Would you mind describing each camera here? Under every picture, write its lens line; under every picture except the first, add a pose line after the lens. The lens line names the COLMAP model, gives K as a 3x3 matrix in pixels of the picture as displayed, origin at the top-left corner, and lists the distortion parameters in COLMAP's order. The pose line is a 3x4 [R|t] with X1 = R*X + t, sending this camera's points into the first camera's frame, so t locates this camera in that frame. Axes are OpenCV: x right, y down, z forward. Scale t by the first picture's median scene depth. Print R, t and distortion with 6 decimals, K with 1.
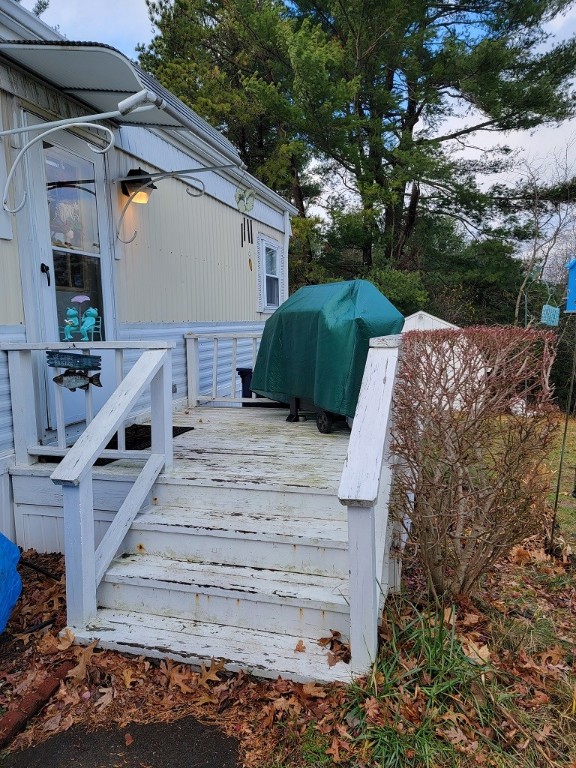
lens RADIAL K [[532.6, 0, 288.0], [0, 532.6, 384.0], [0, 0, 1]] dist [0.088260, -0.077651]
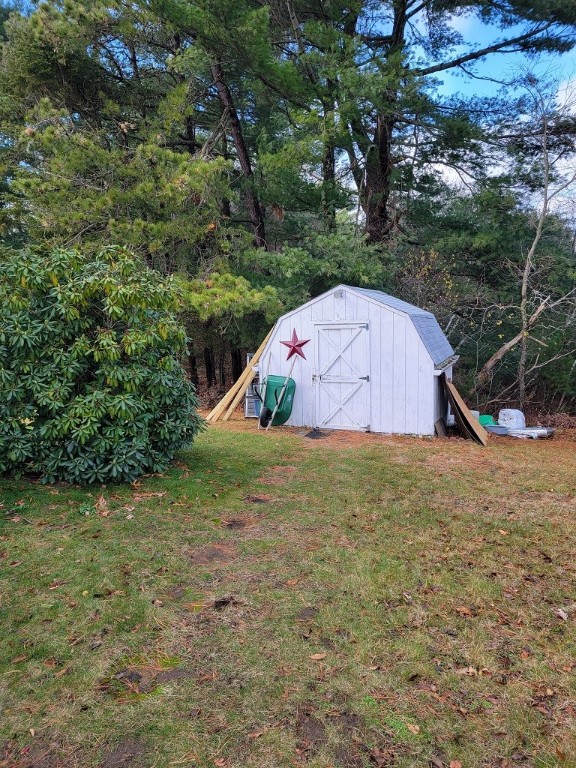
lens RADIAL K [[532.6, 0, 288.0], [0, 532.6, 384.0], [0, 0, 1]] dist [0.088260, -0.077651]
pose [[0.992903, -0.000988, -0.118926, 0.164011], [0.002512, 0.999917, 0.012668, -0.013533], [0.118903, -0.012877, 0.992822, 0.204660]]
